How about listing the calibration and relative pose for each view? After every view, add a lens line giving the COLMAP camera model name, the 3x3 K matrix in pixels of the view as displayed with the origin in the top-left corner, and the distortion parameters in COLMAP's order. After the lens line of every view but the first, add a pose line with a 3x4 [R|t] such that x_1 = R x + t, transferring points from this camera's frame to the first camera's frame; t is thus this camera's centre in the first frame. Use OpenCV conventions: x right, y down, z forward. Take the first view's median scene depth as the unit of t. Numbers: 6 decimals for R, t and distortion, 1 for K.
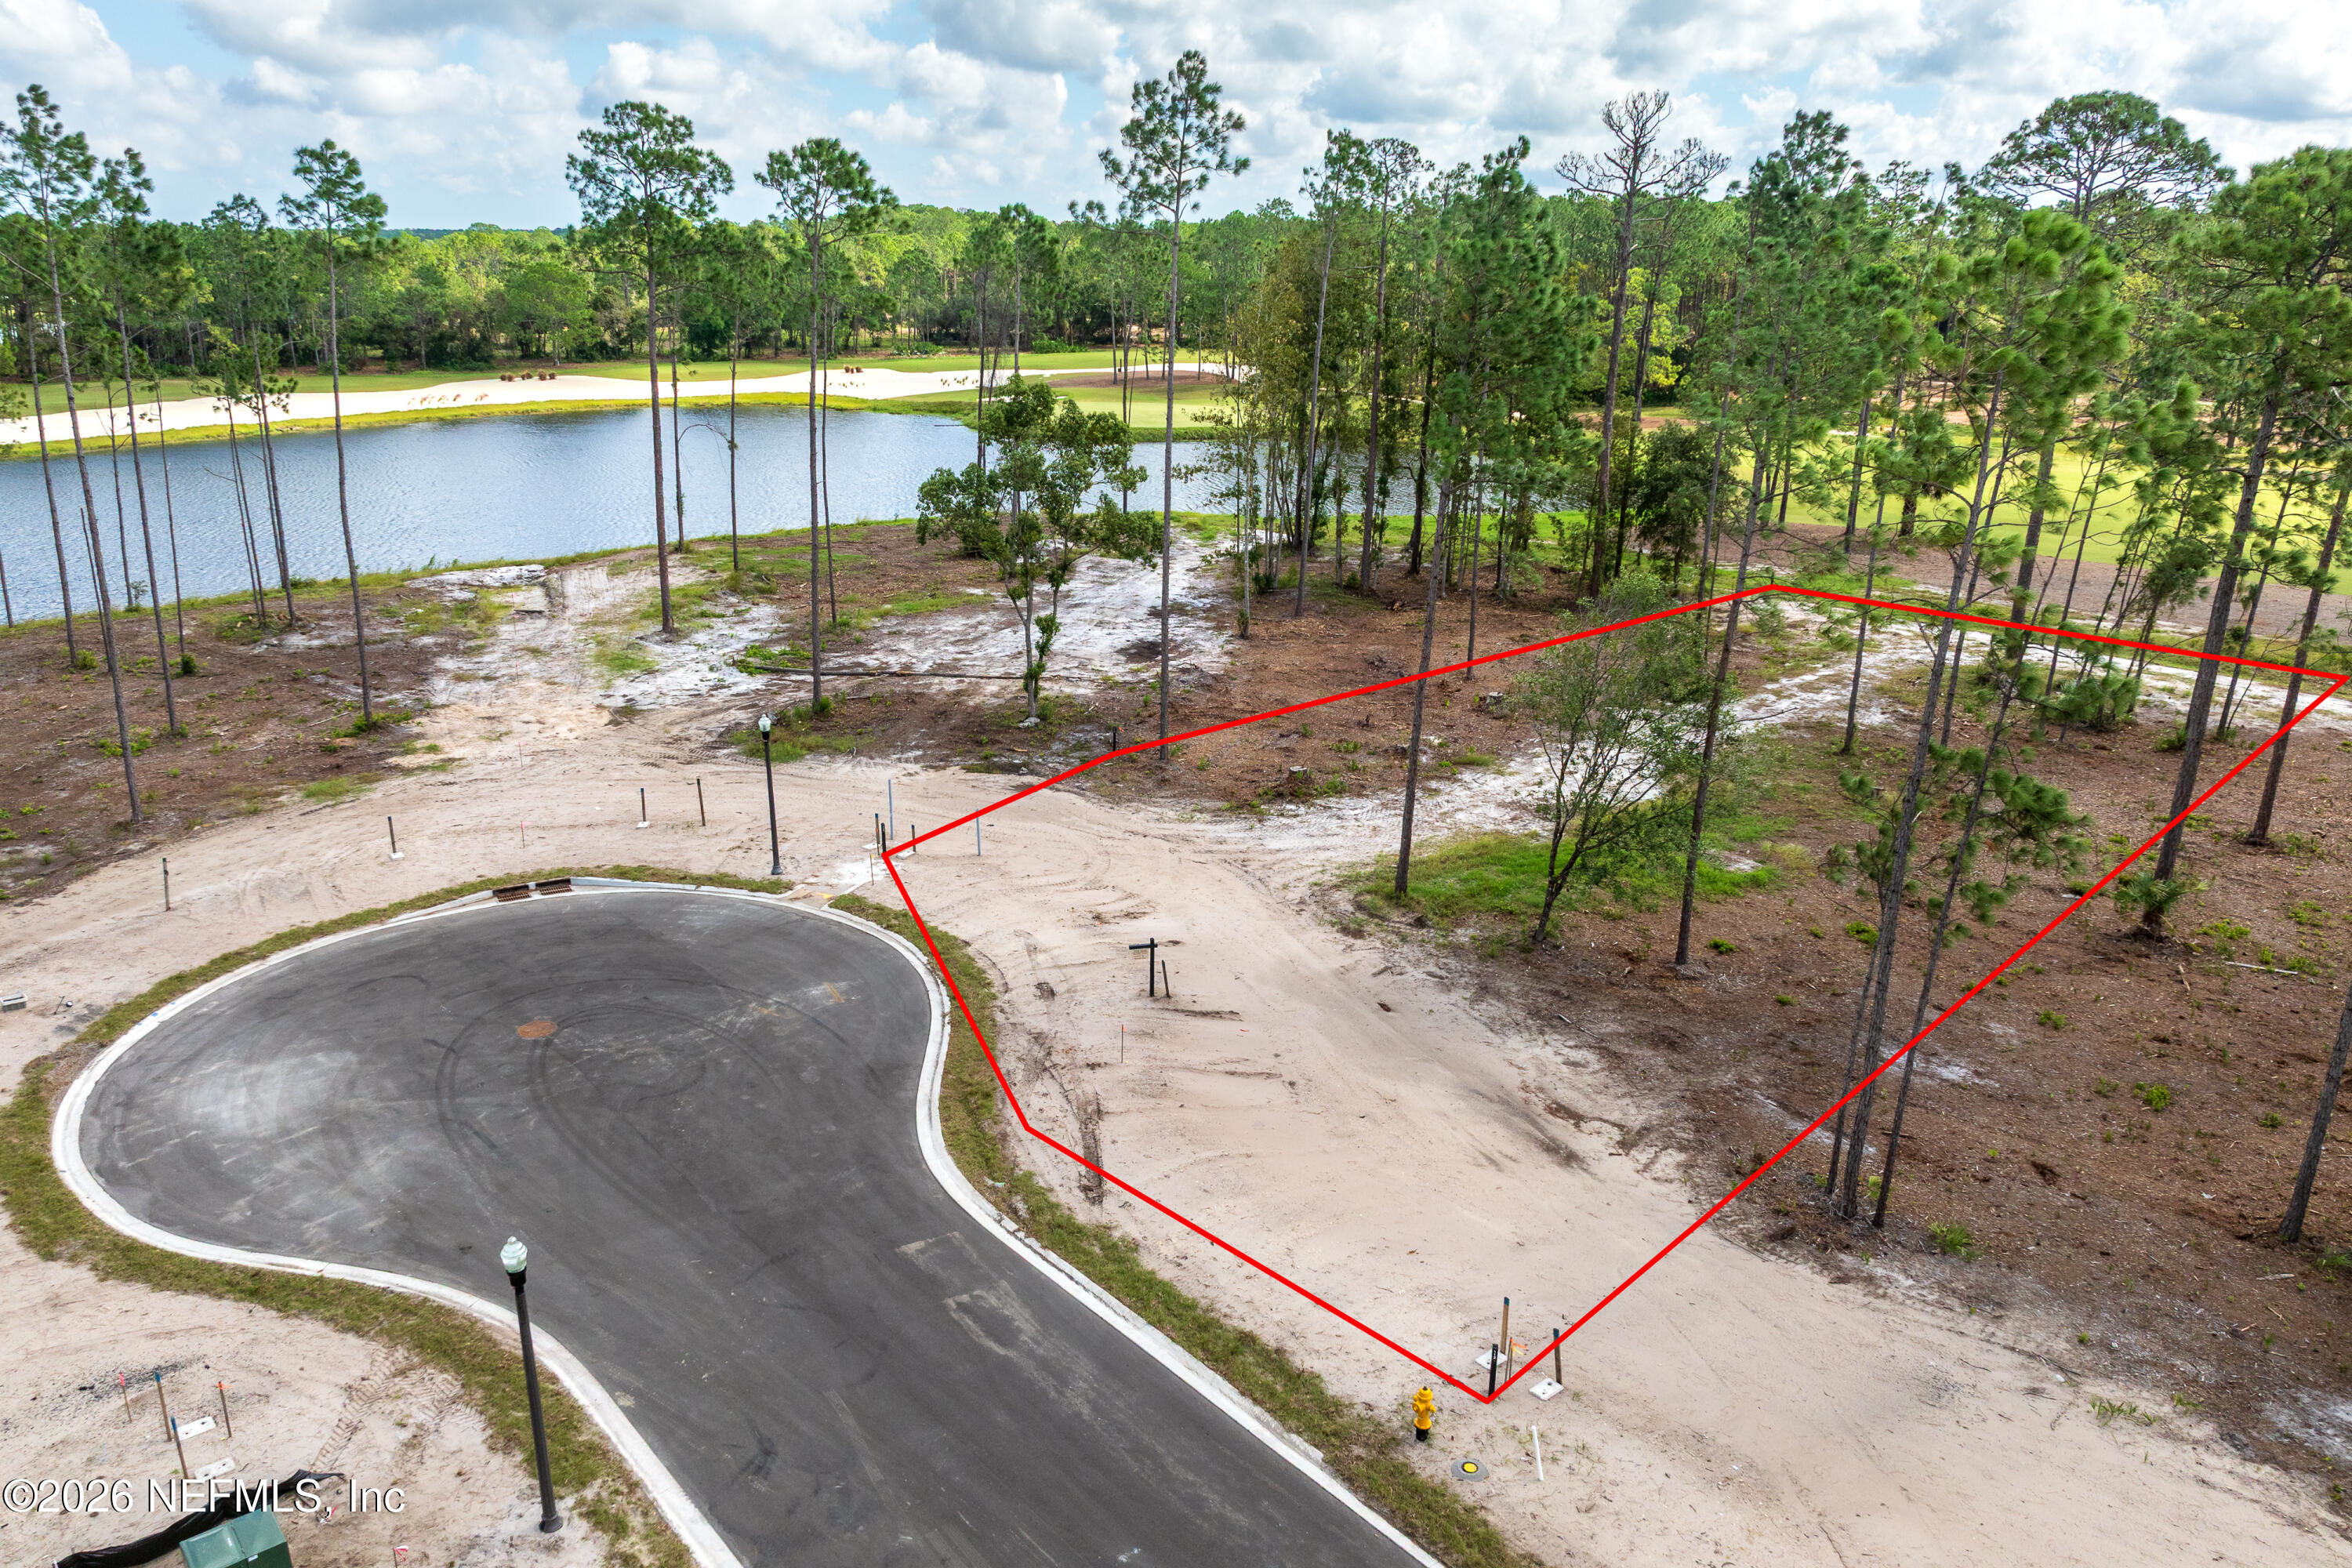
lens RADIAL K [[1683.7, 0, 1174.2], [0, 1683.7, 768.6], [0, 0, 1]] dist [-0.037284, 0.016305]
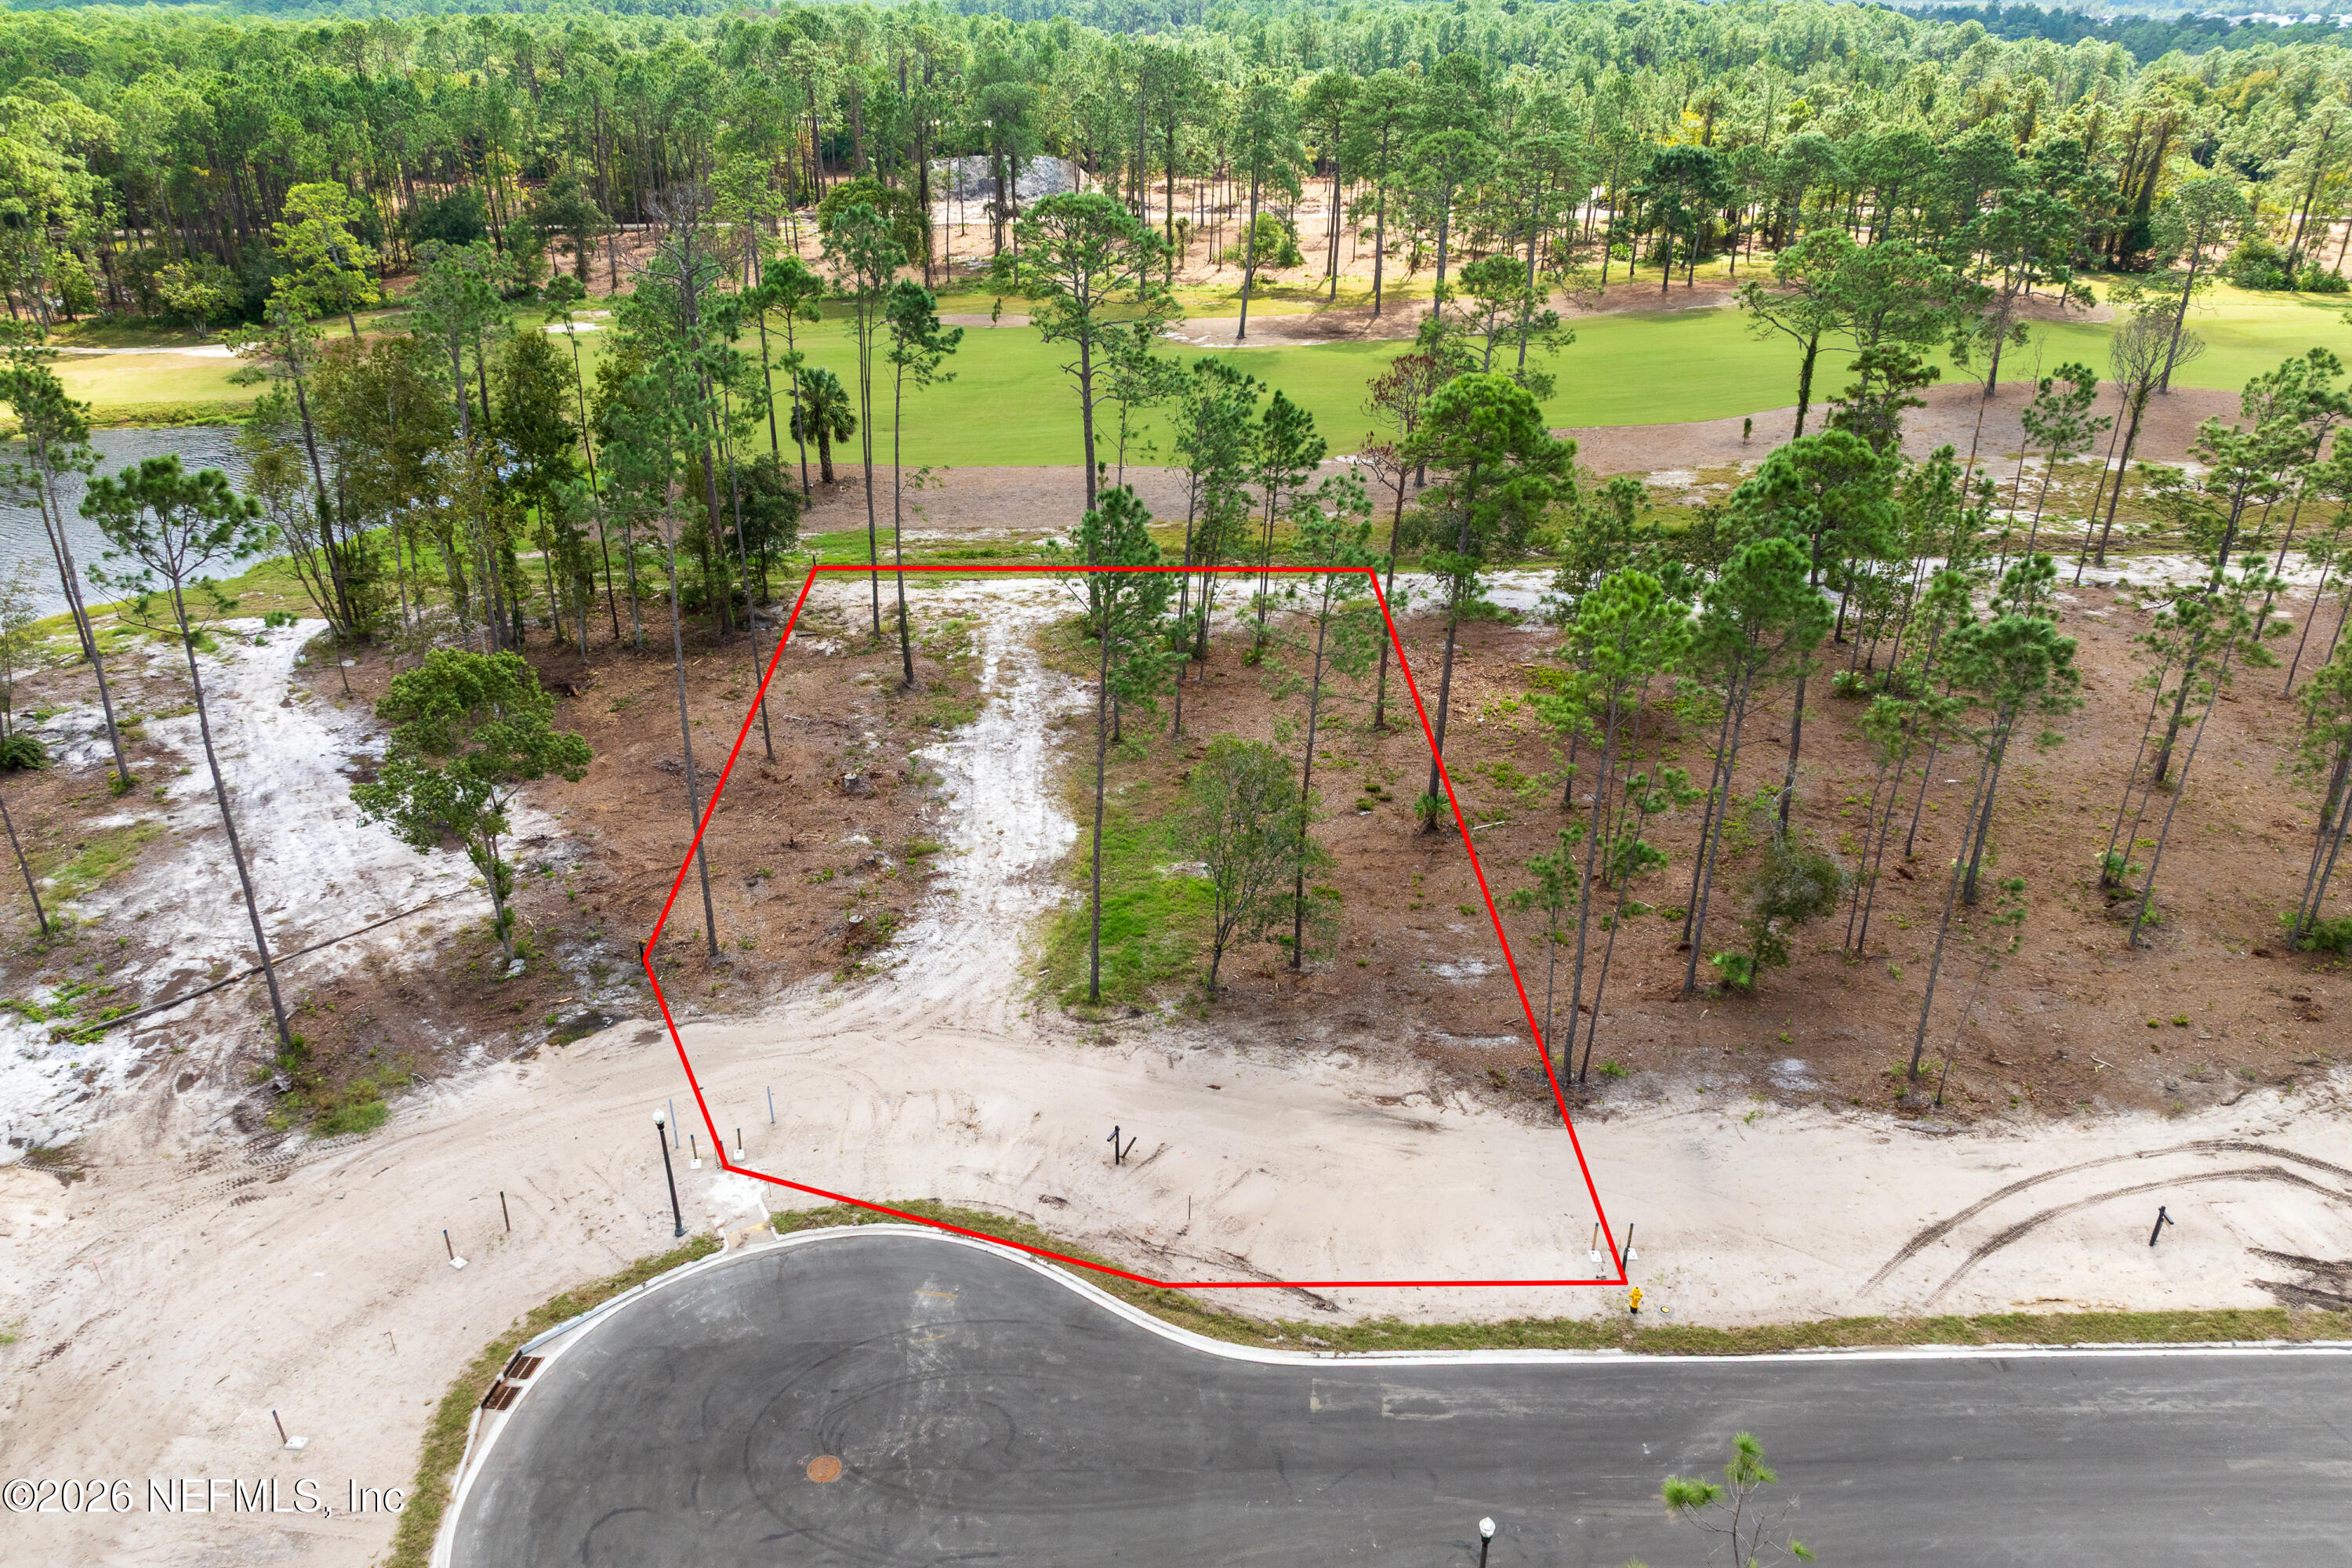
lens RADIAL K [[1683.7, 0, 1157.9], [0, 1683.7, 804.2], [0, 0, 1]] dist [-0.037284, 0.016305]
pose [[0.634467, -0.355634, 0.686277, -0.792557], [0.236784, 0.934607, 0.265413, -0.468557], [-0.735789, -0.005896, 0.677186, 0.081366]]
